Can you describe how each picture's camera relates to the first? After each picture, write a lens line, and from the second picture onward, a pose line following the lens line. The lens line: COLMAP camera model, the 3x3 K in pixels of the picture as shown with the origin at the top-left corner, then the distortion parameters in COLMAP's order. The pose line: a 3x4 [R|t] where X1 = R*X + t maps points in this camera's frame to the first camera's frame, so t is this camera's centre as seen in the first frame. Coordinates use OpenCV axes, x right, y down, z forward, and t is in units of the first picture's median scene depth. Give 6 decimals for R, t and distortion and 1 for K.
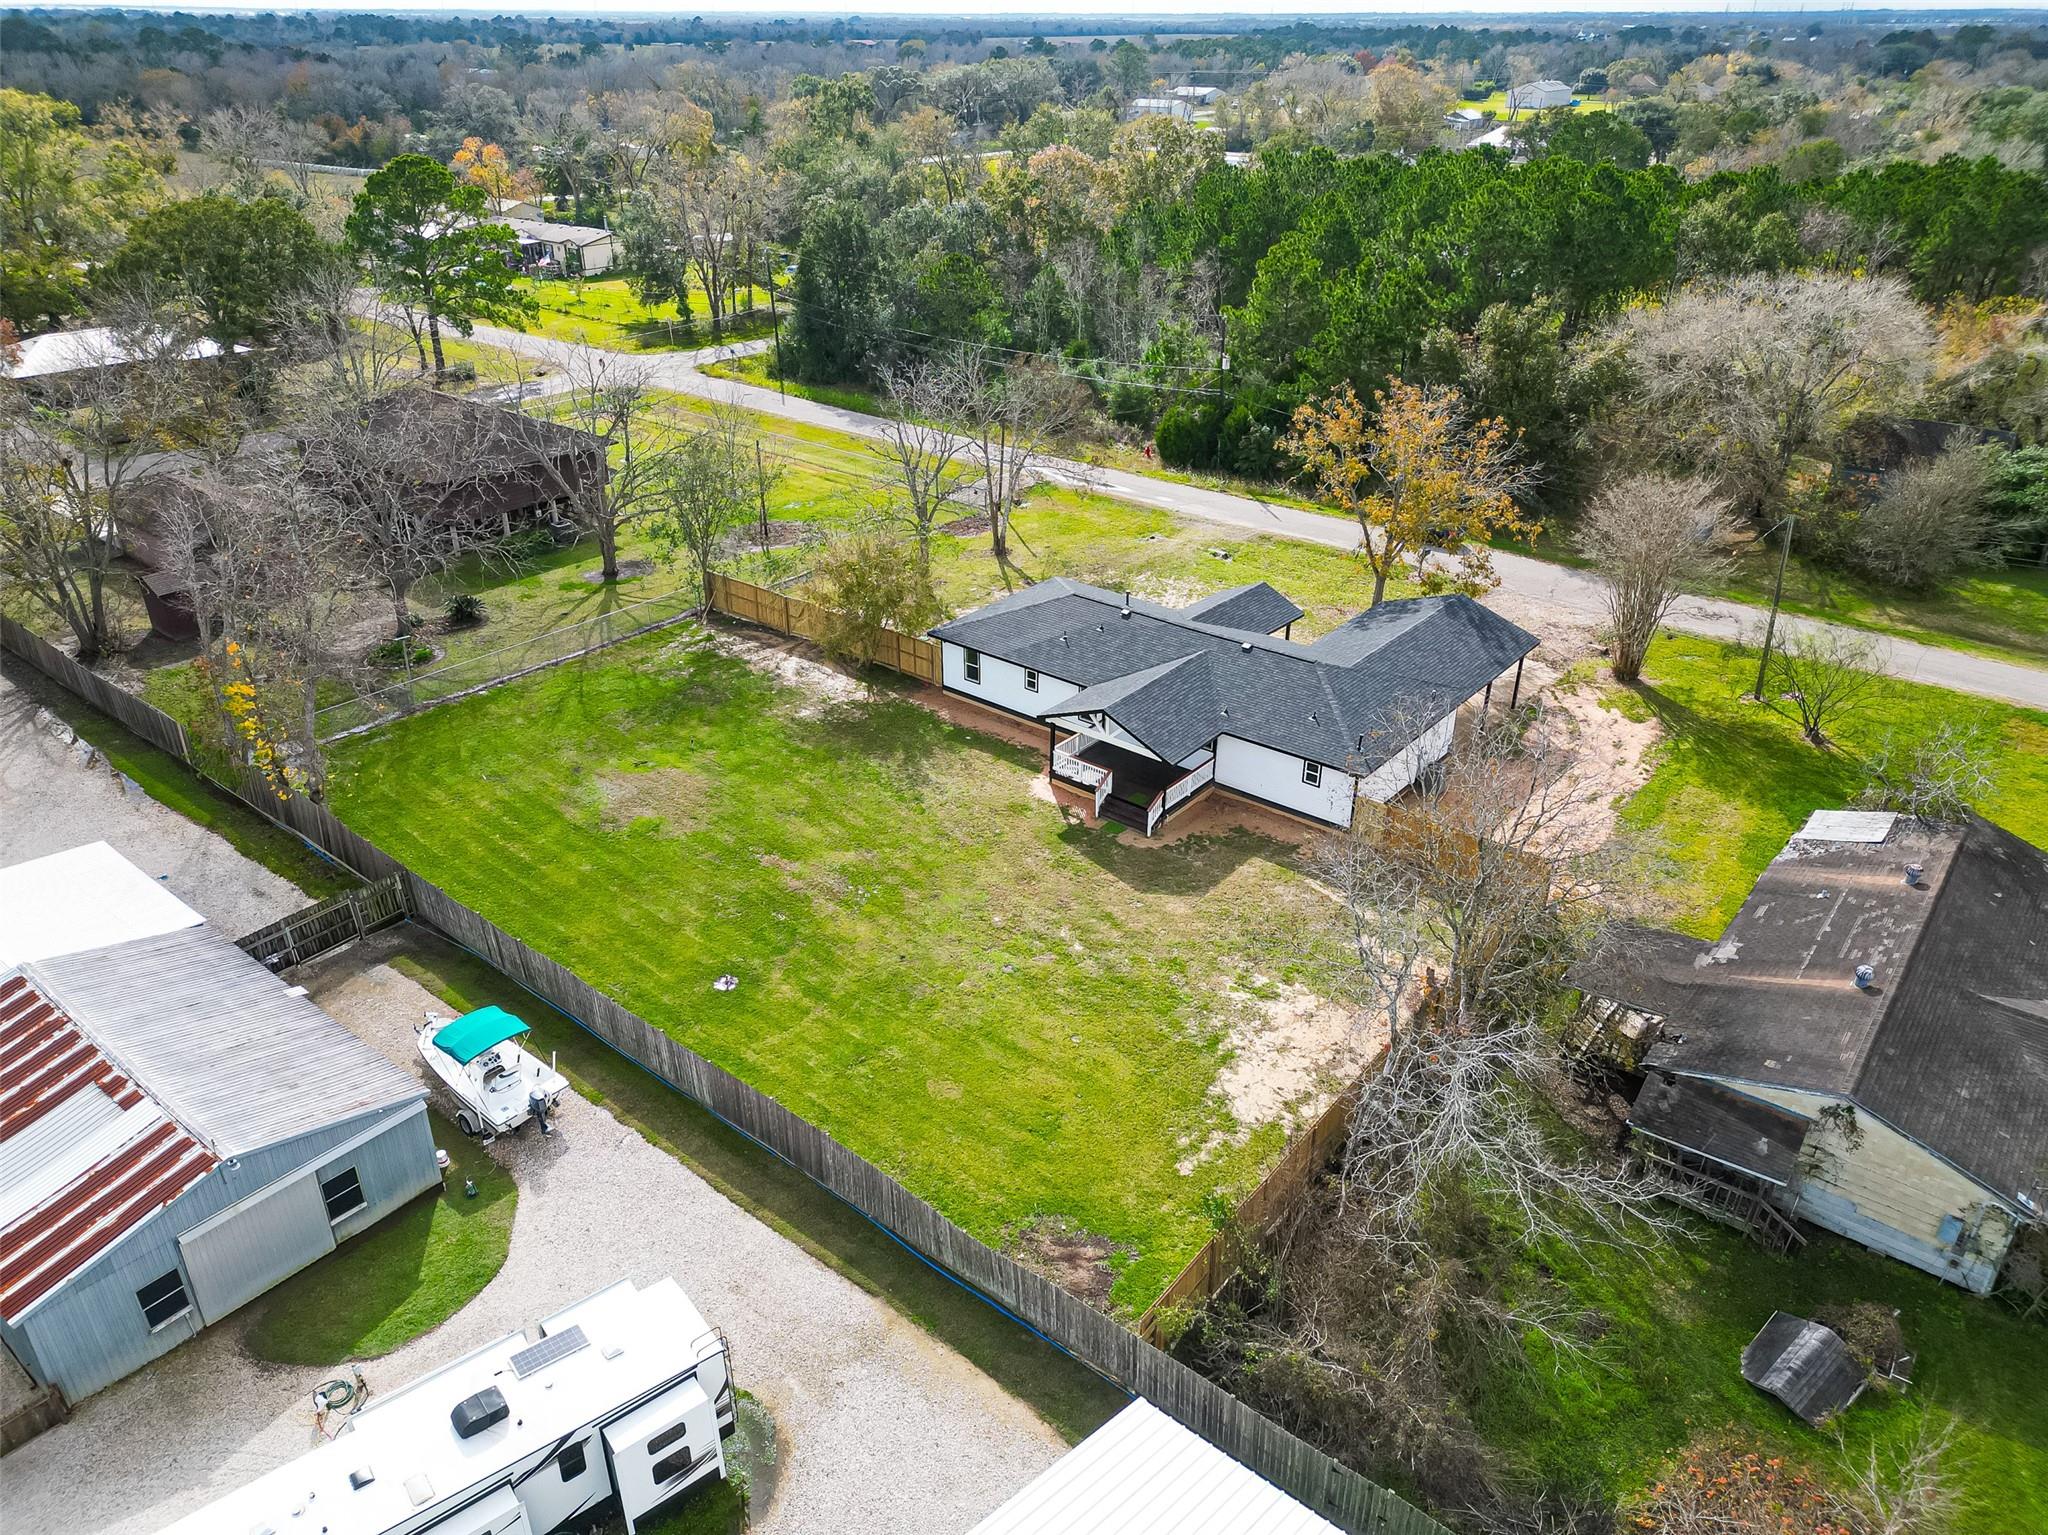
lens RADIAL K [[1422.4, 0, 1024.0], [0, 1422.4, 767.5], [0, 0, 1]] dist [0.092652, -0.091004]
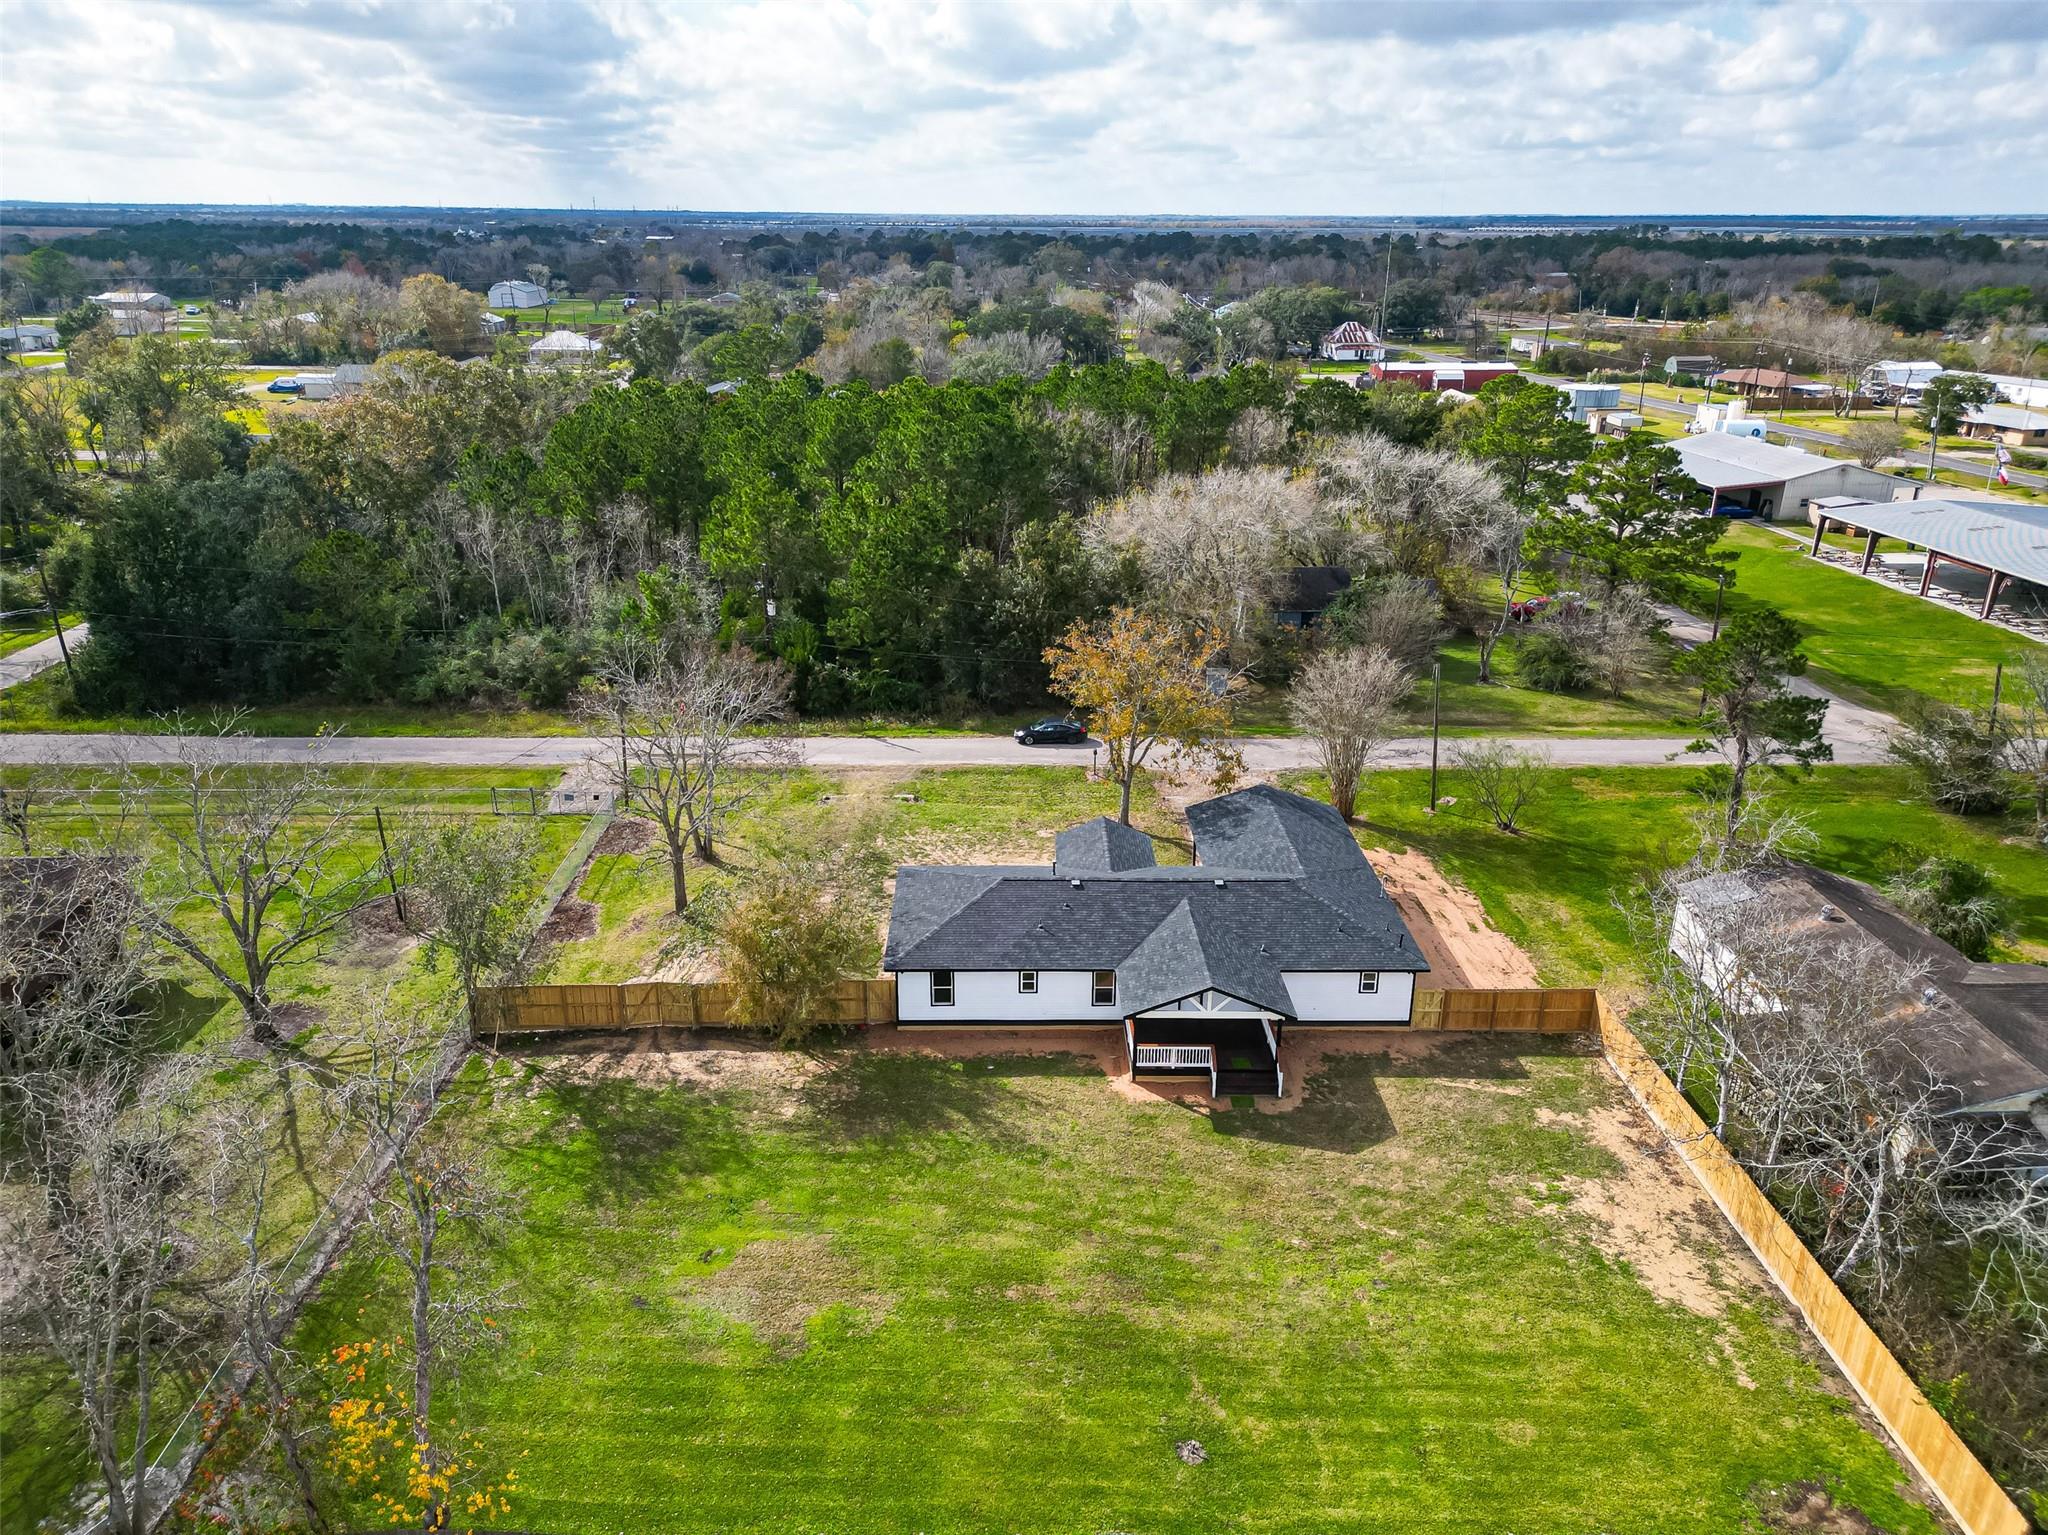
lens RADIAL K [[1422.4, 0, 1024.0], [0, 1422.4, 767.5], [0, 0, 1]] dist [0.092652, -0.091004]
pose [[0.762454, -0.230380, 0.604639, -0.518846], [0.294940, 0.955483, -0.007862, -0.186238], [-0.575911, 0.184327, 0.796461, 0.234925]]
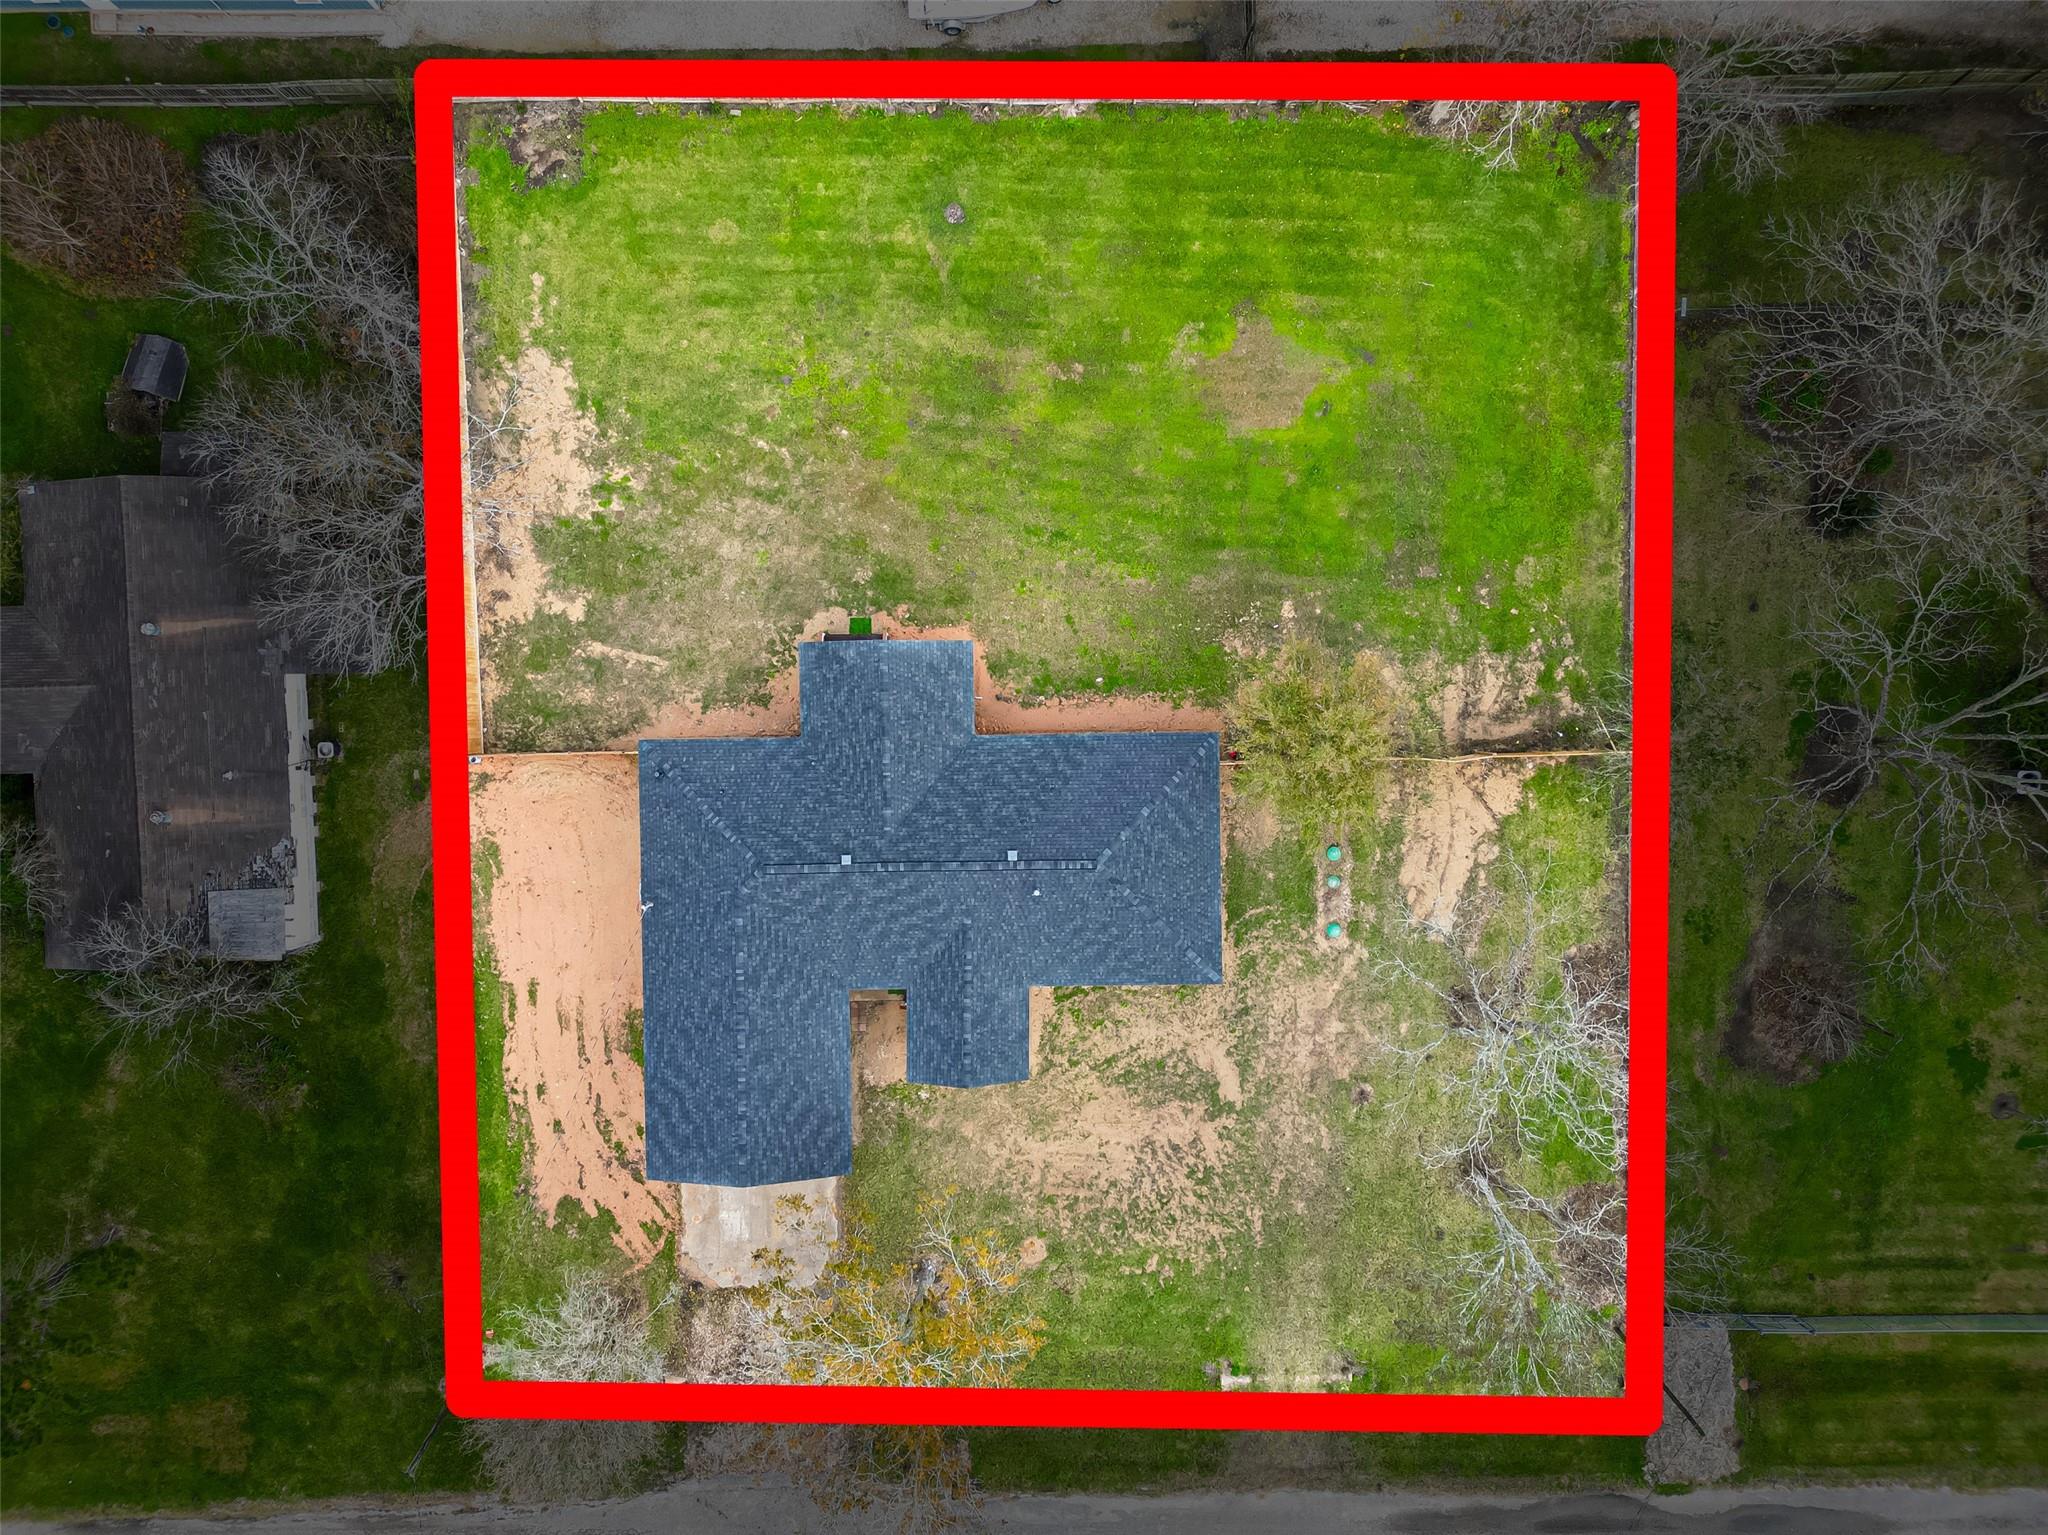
lens RADIAL K [[1422.4, 0, 1024.0], [0, 1422.4, 767.5], [0, 0, 1]] dist [0.092652, -0.091004]
pose [[-0.765665, 0.643079, 0.014341, 0.021104], [-0.306754, -0.384644, 0.870603, -0.814762], [0.565383, 0.662192, 0.491776, 0.556316]]
